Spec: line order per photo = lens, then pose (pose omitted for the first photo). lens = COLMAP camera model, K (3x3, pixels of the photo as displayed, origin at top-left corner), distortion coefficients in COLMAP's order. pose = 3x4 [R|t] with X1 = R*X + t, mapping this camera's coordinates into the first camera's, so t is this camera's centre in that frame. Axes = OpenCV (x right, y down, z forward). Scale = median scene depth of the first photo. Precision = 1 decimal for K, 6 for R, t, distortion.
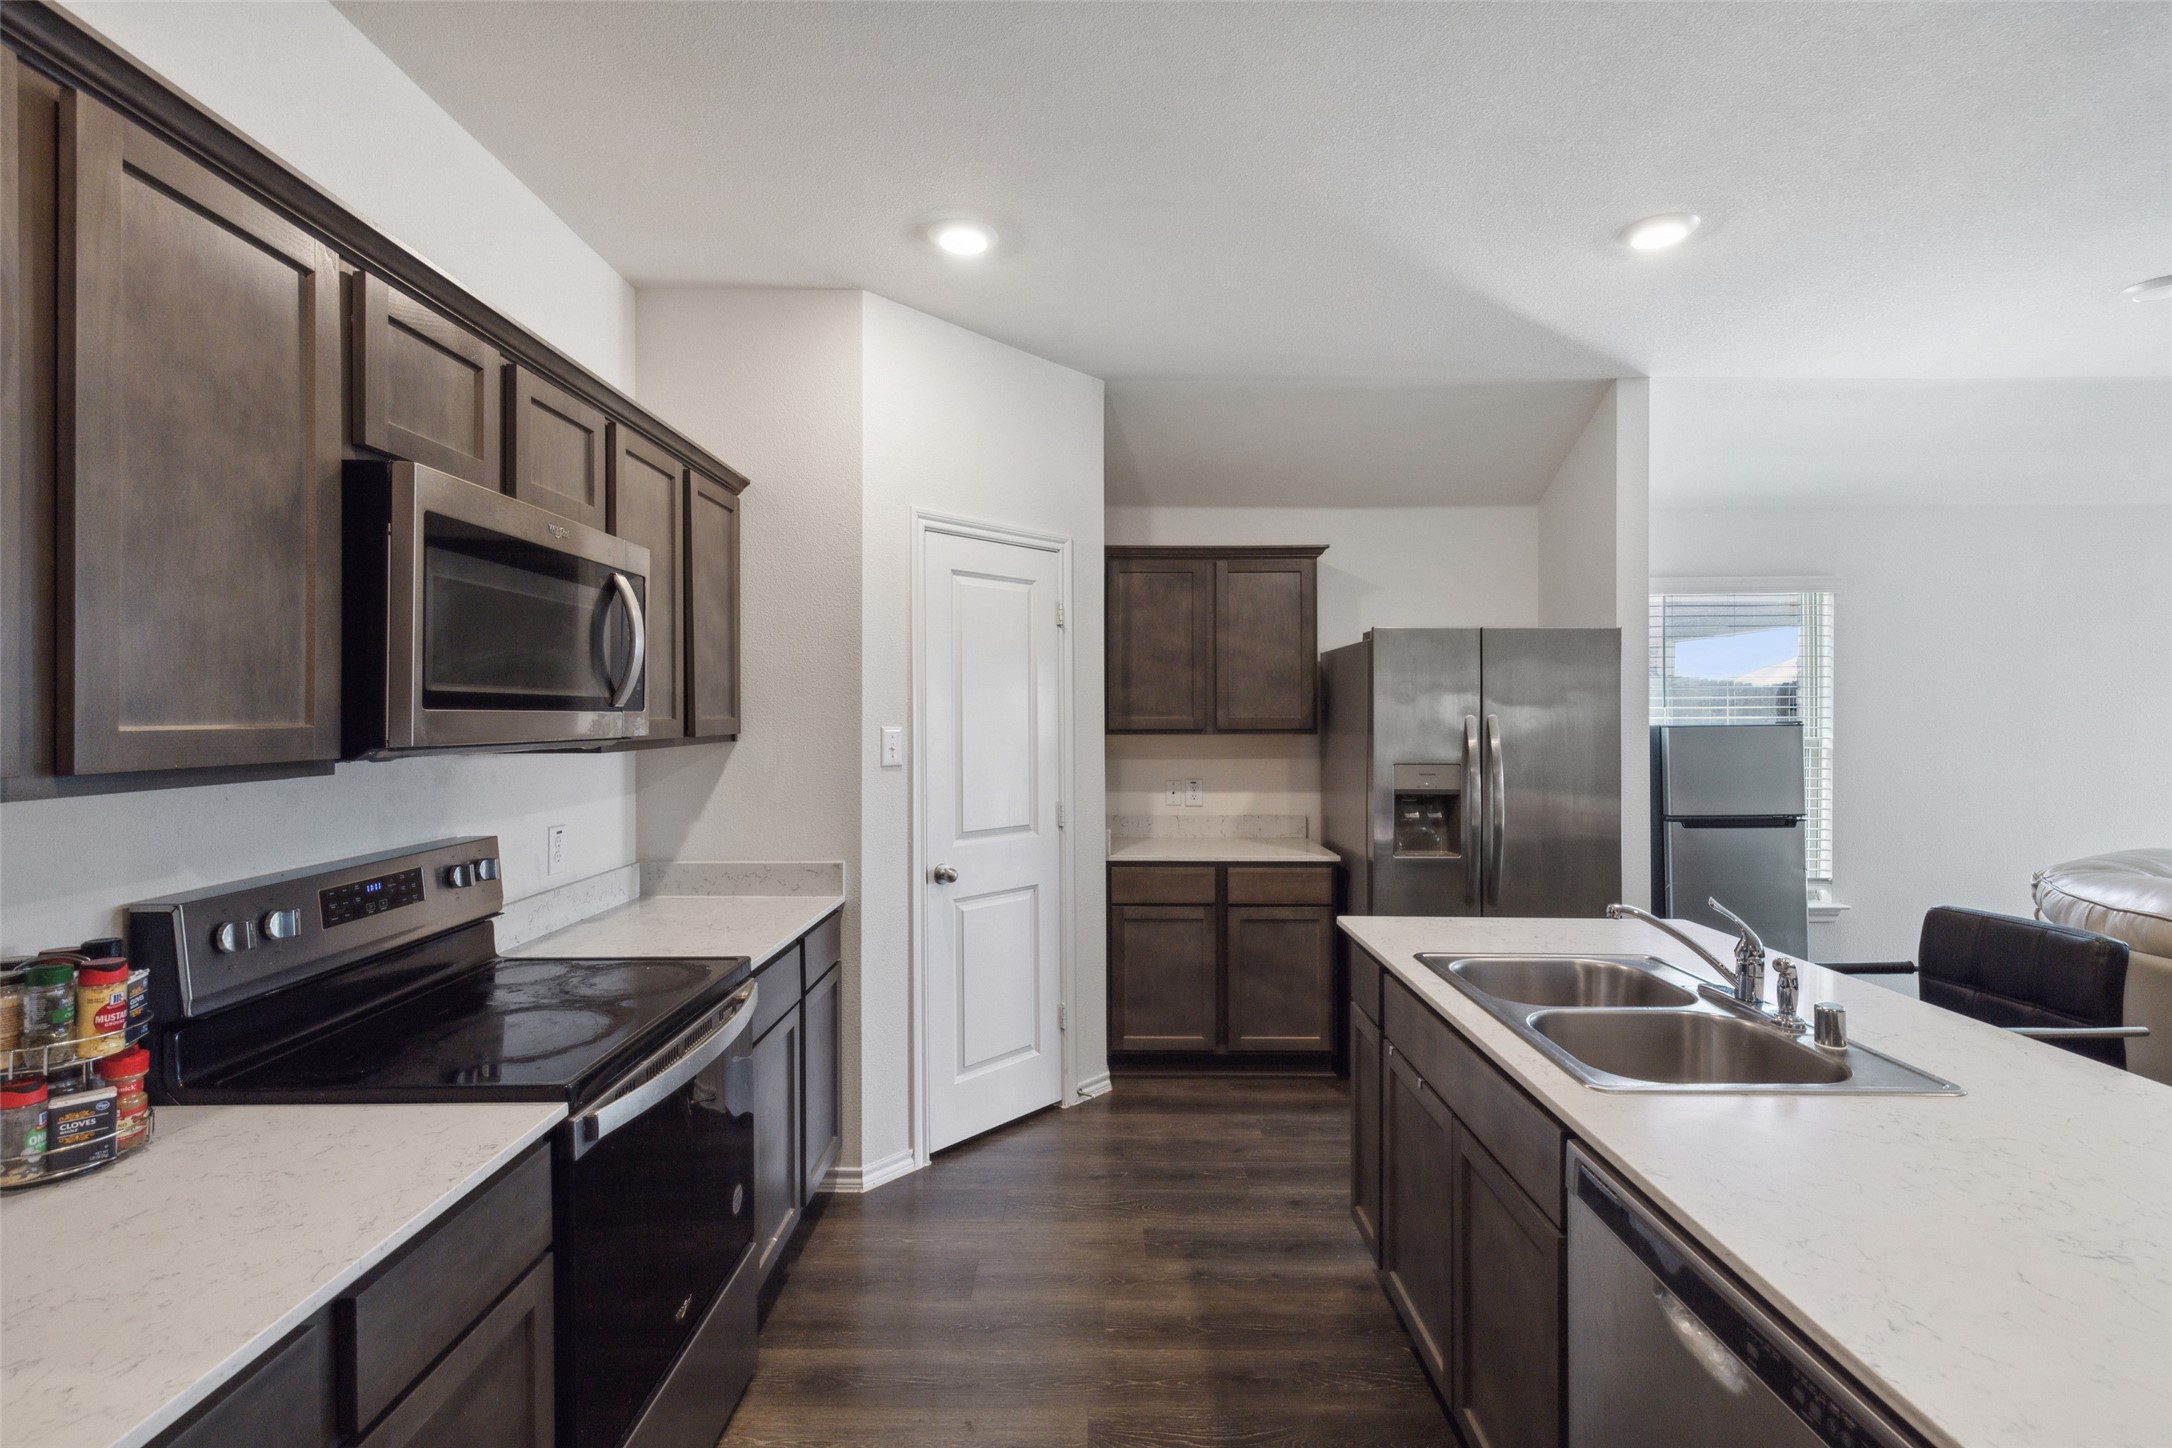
lens RADIAL K [[991.4, 0, 1088.0], [0, 991.4, 720.9], [0, 0, 1]] dist [0.010505, -0.000578]
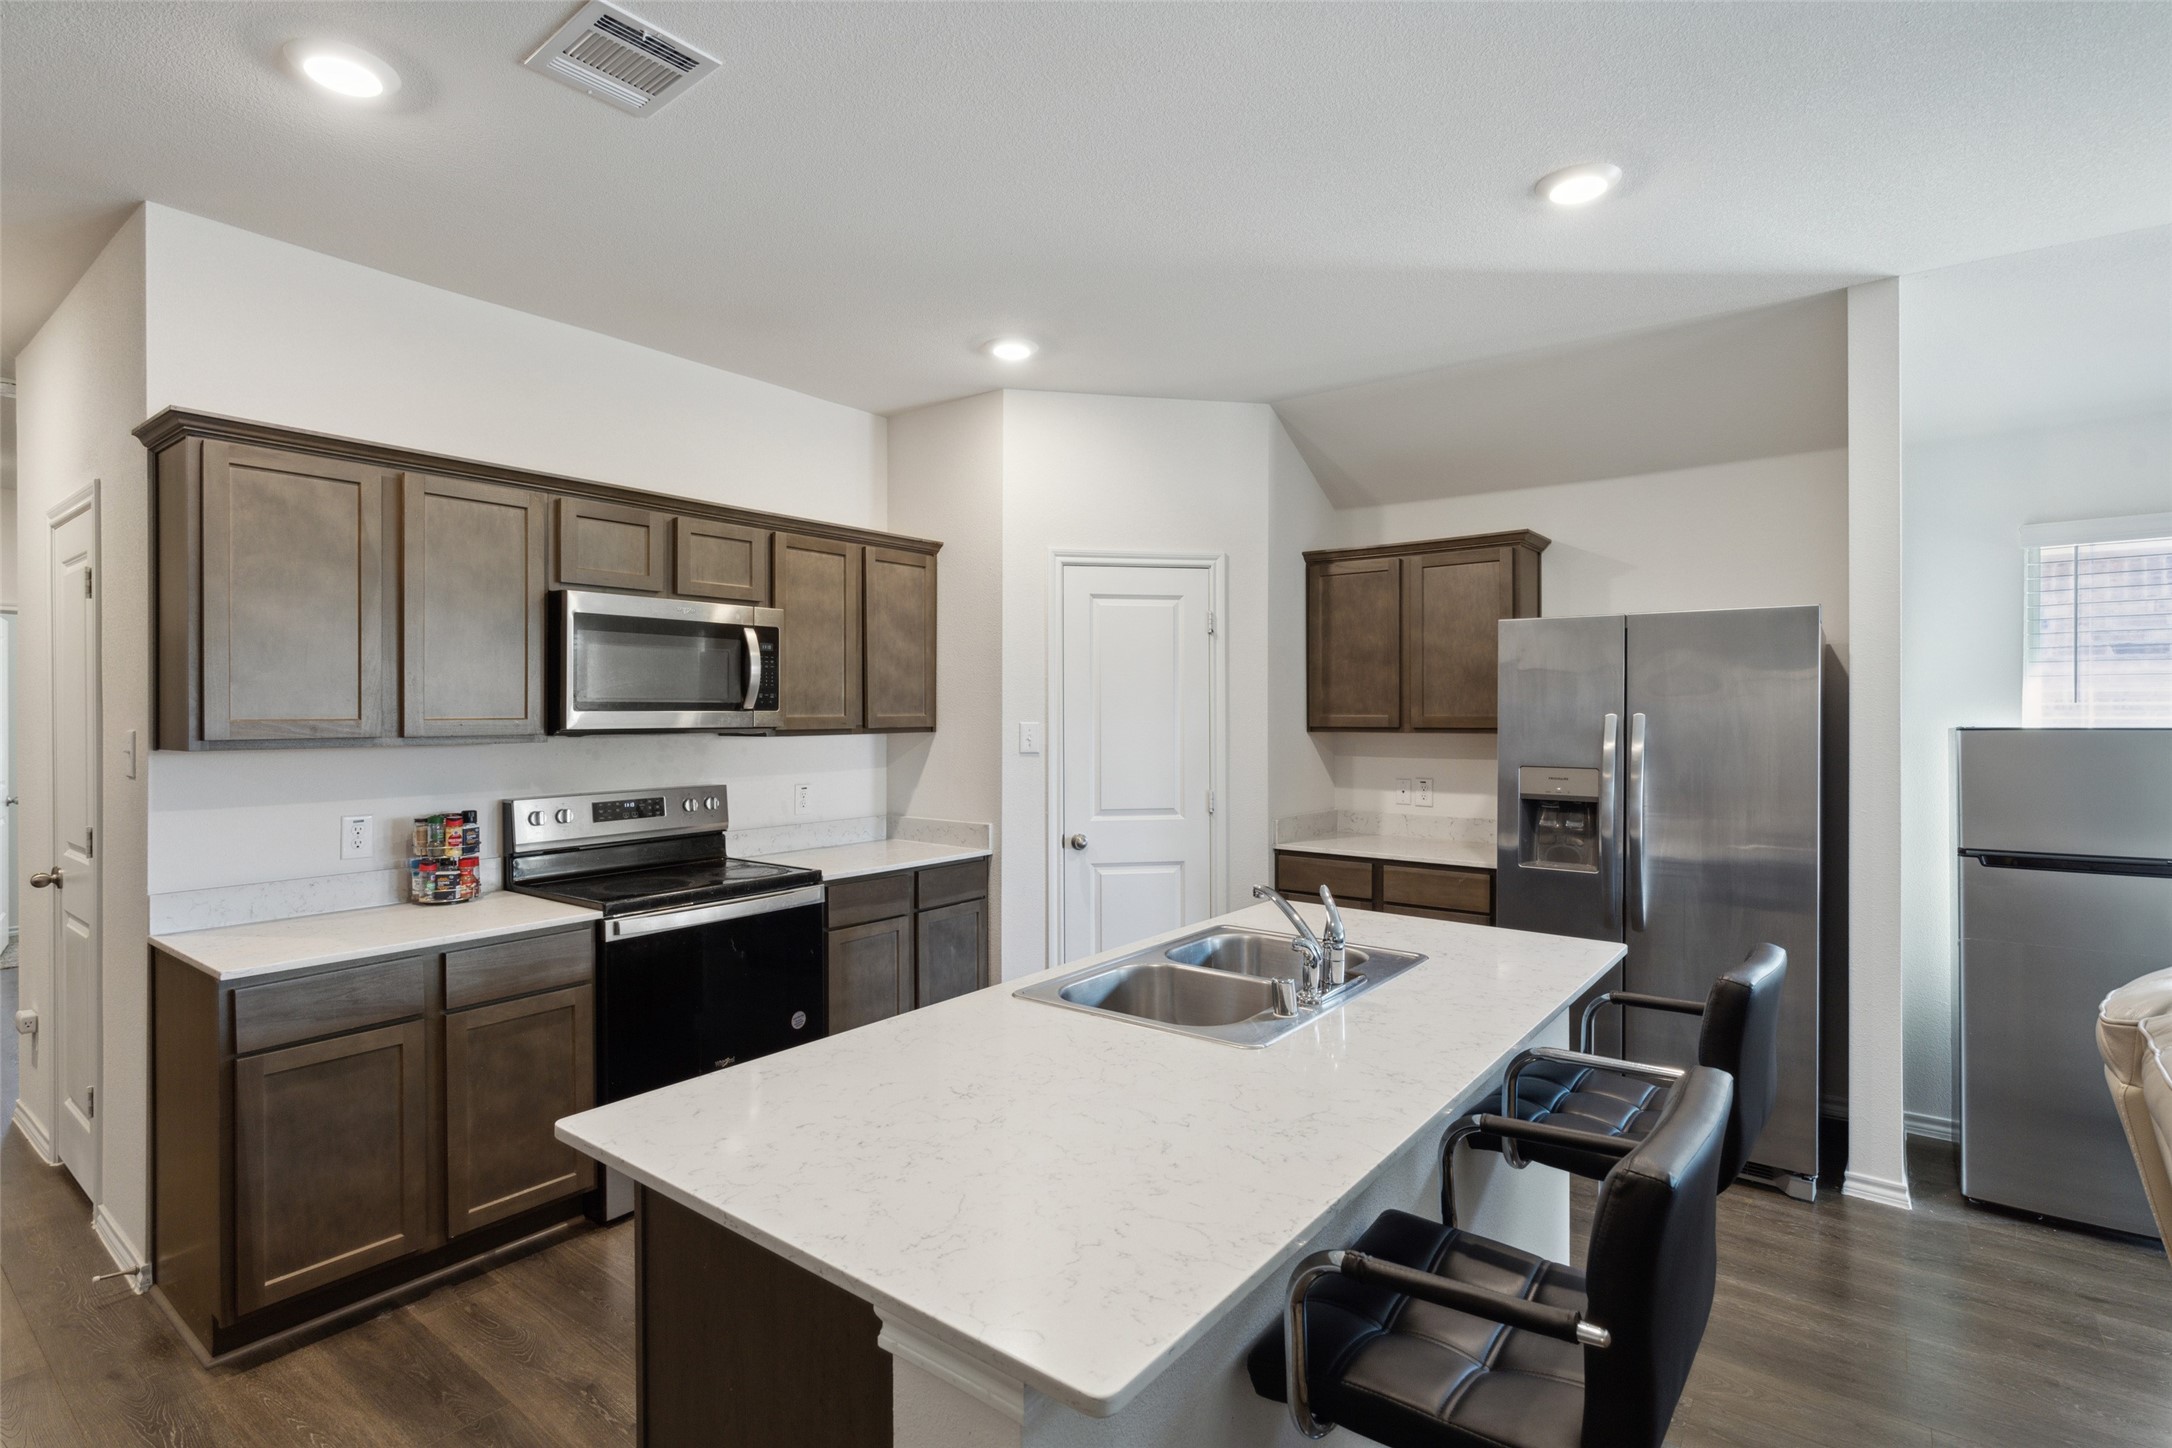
lens RADIAL K [[1044.0, 0, 1097.4], [0, 1044.0, 722.2], [0, 0, 1]] dist [0.003715, -0.000411]
pose [[0.797975, 0.006759, -0.602652, 0.658034], [-0.003905, 0.999974, 0.006044, -0.002651], [0.602678, -0.002470, 0.797981, -0.024307]]
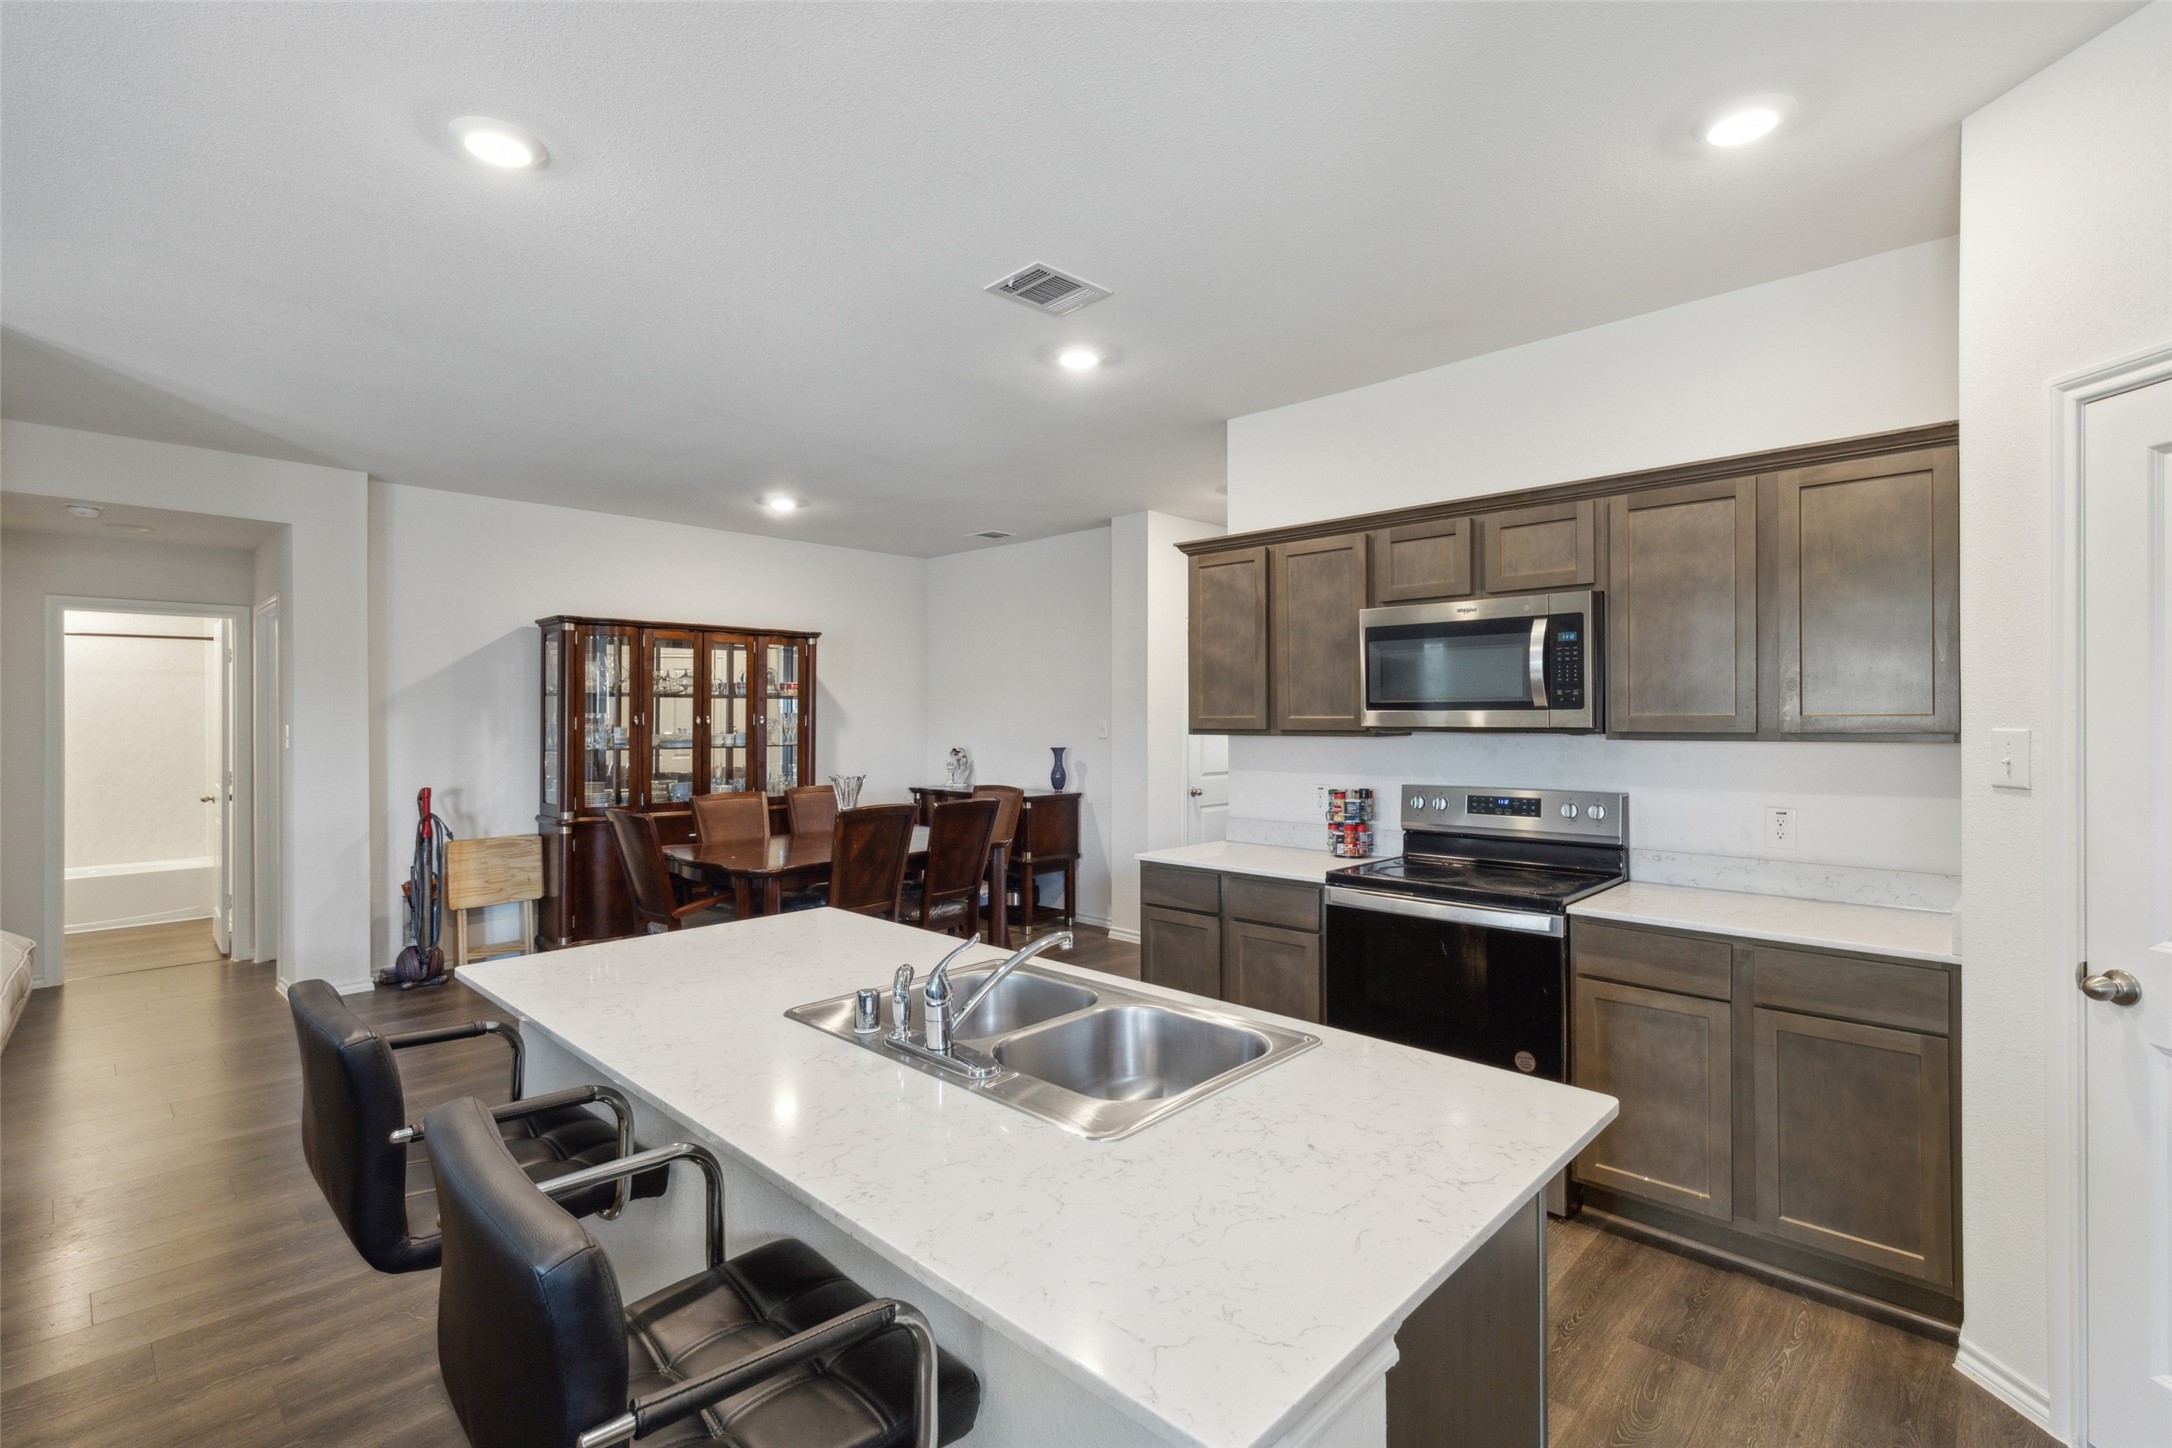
lens RADIAL K [[991.4, 0, 1086.5], [0, 991.4, 718.6], [0, 0, 1]] dist [0.010505, -0.000578]
pose [[-0.689822, 0.008830, -0.723925, 0.689845], [0.002149, 0.999946, 0.010148, -0.008537], [0.723975, 0.005445, -0.689804, 0.971705]]
